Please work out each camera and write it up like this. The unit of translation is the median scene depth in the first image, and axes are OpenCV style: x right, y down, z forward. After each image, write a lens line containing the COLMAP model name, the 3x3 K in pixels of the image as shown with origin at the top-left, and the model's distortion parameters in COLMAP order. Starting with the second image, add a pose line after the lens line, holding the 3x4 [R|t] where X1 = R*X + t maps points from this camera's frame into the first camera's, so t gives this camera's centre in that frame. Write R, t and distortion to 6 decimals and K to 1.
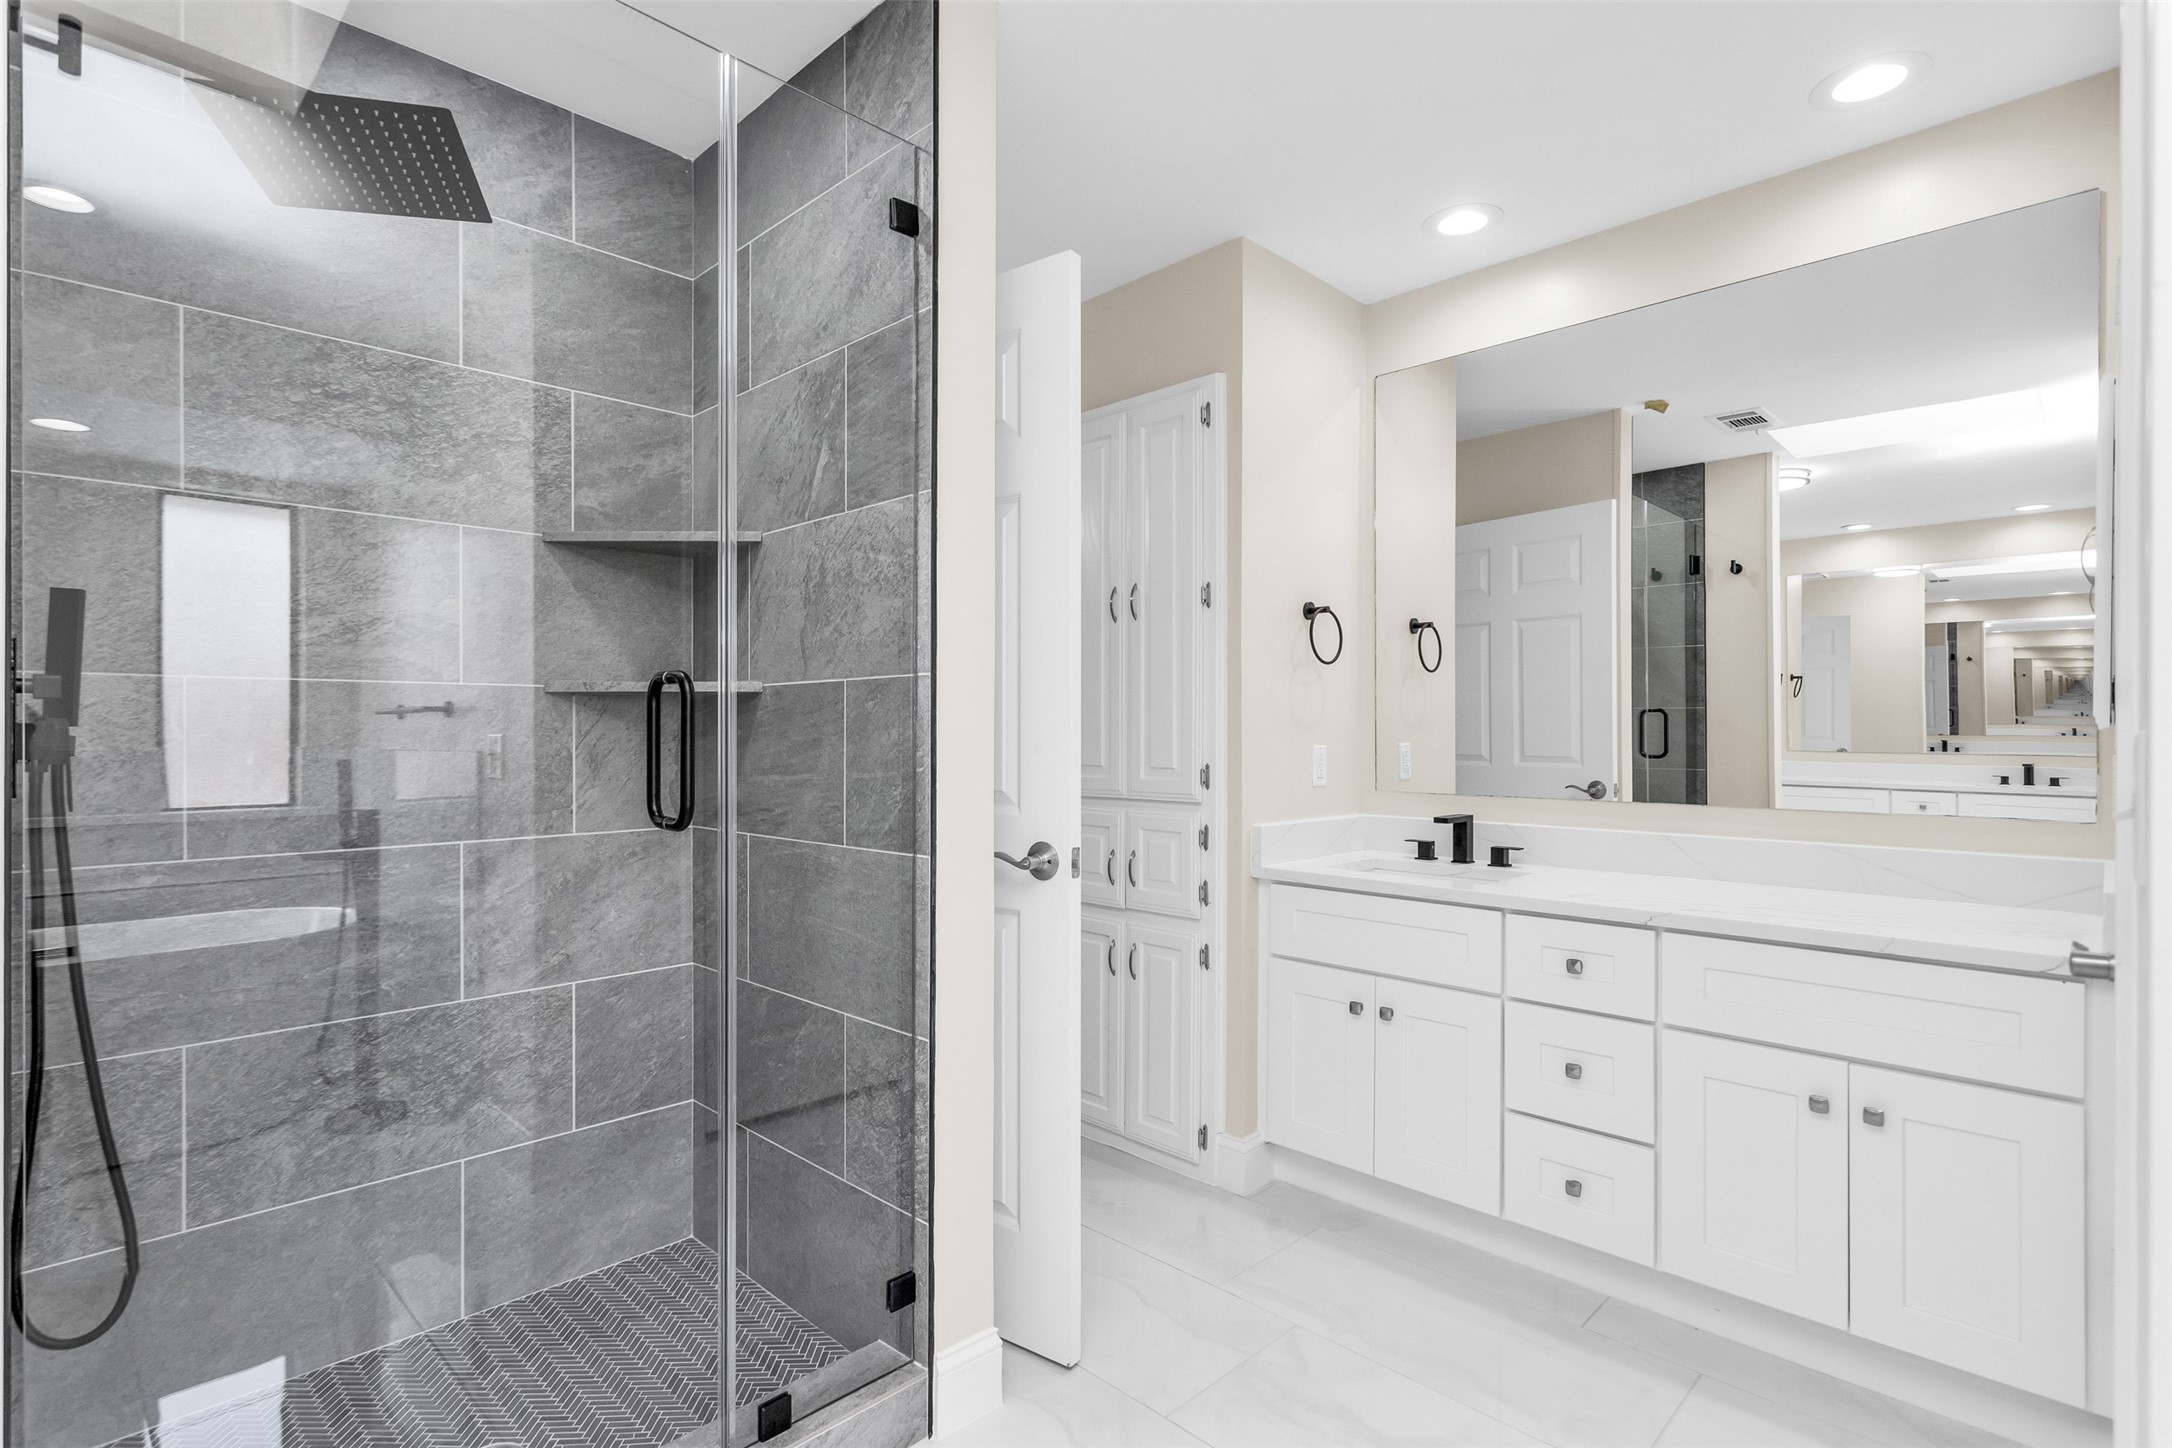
lens RADIAL K [[1049.2, 0, 1076.7], [0, 1049.2, 732.6], [0, 0, 1]] dist [0.000833, 0.002388]
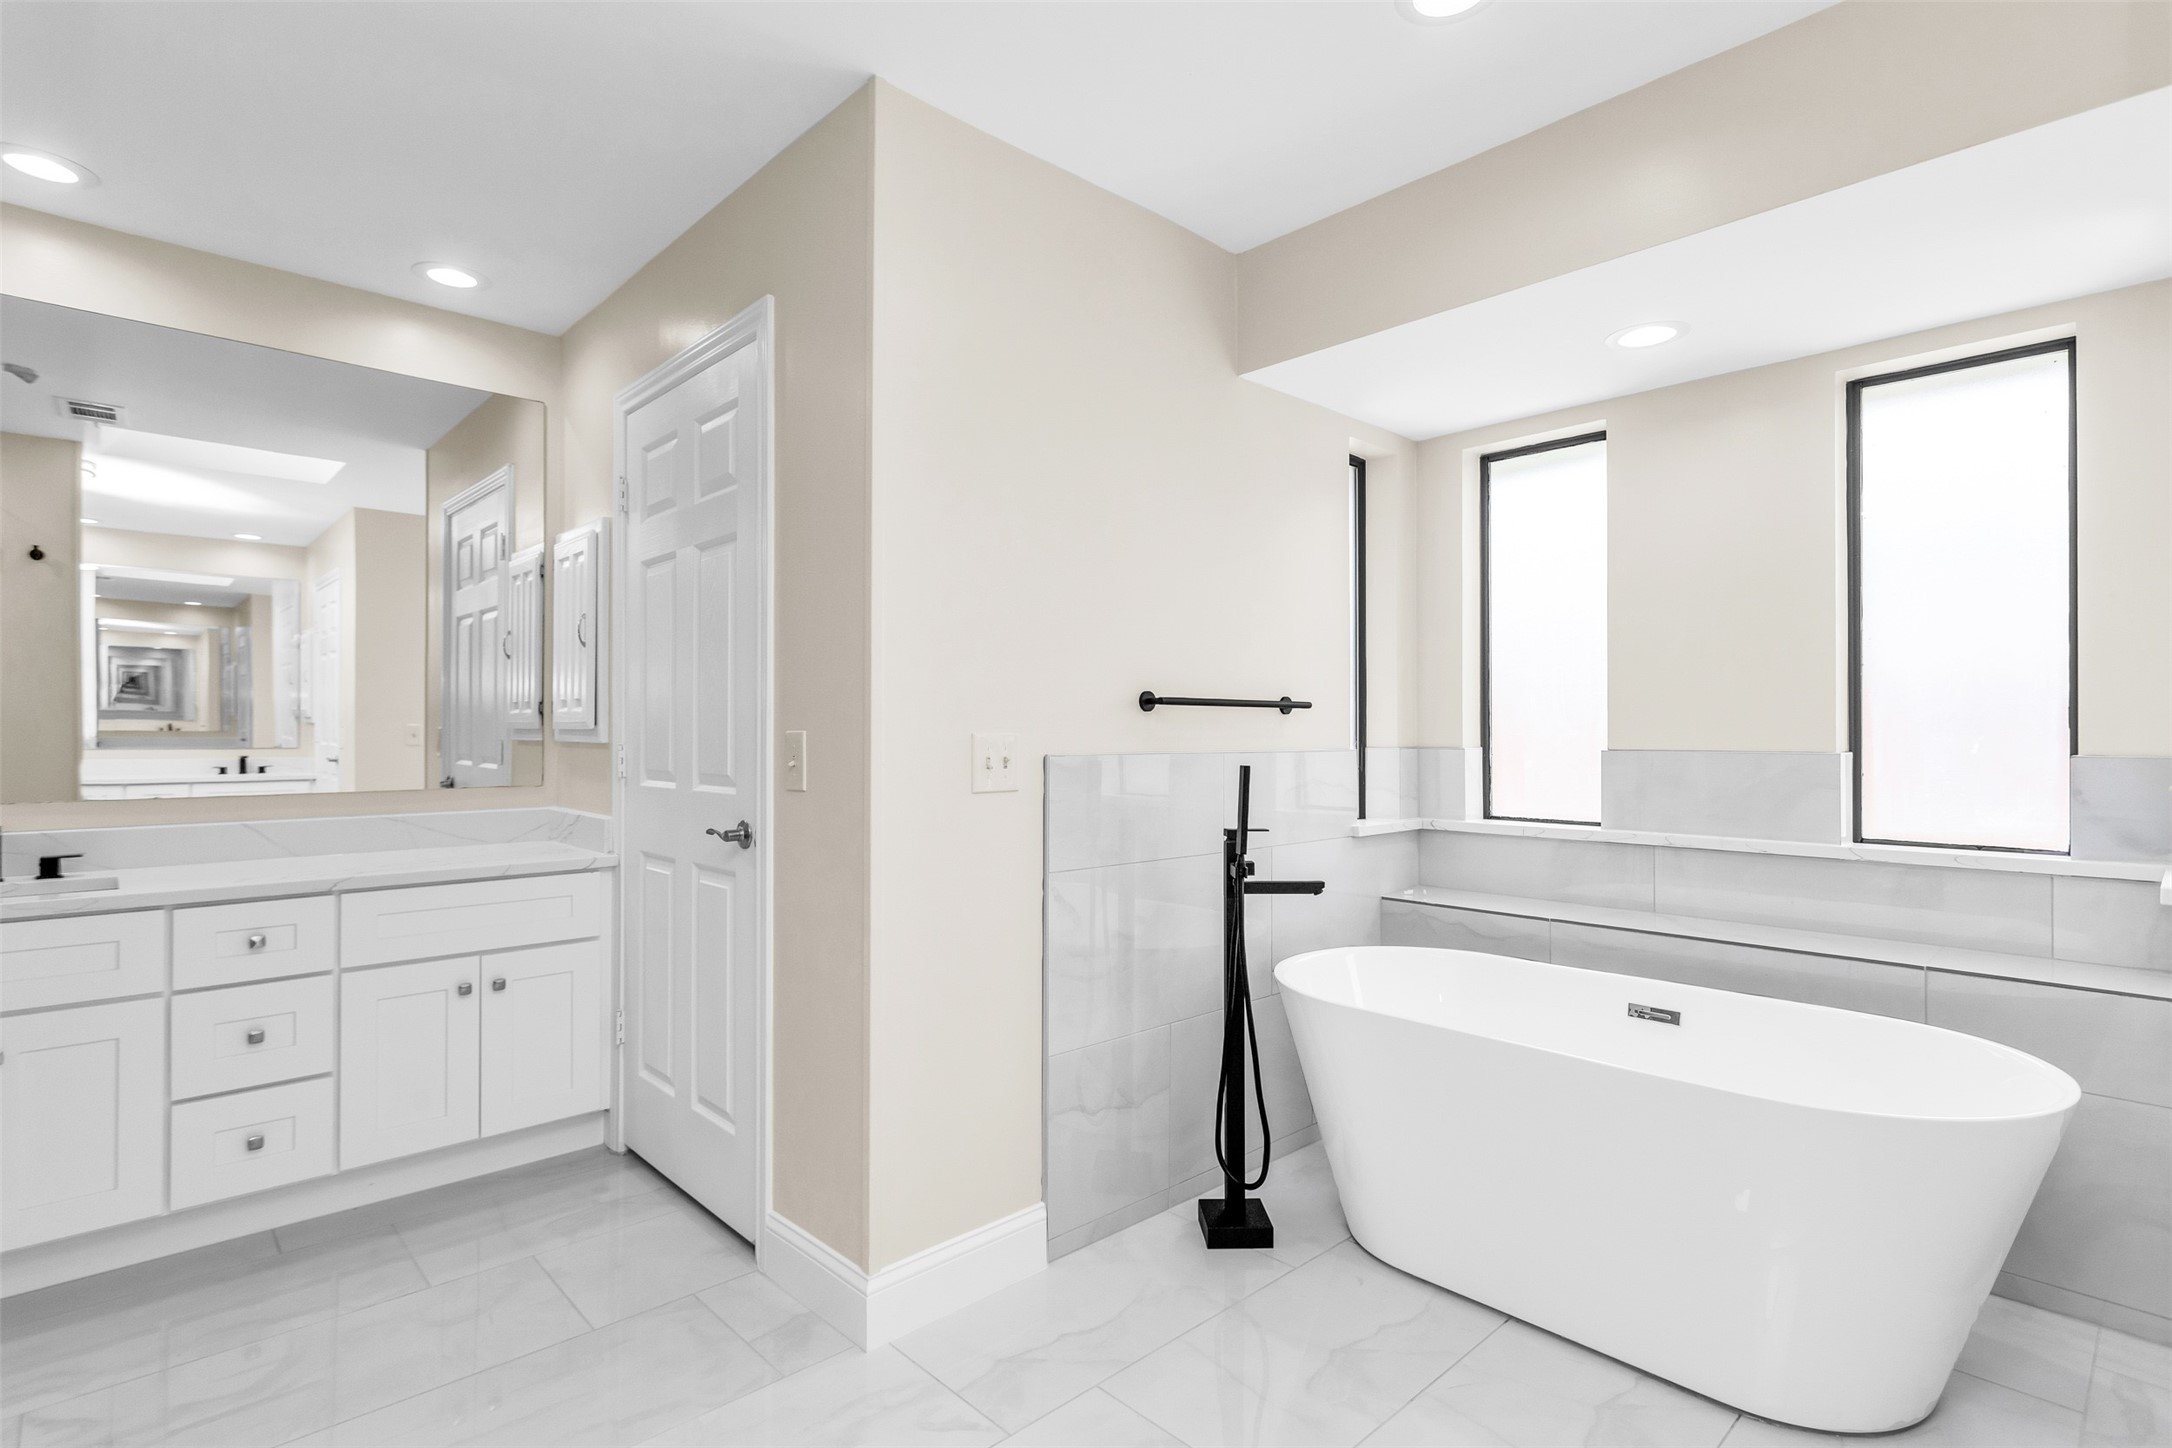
lens RADIAL K [[1049.2, 0, 1068.5], [0, 1049.2, 726.3], [0, 0, 1]] dist [0.000833, 0.002388]
pose [[0.029013, 0.002996, 0.999575, -0.603354], [-0.002278, 0.999993, -0.002931, -0.004300], [-0.999576, -0.002192, 0.029019, 0.110052]]
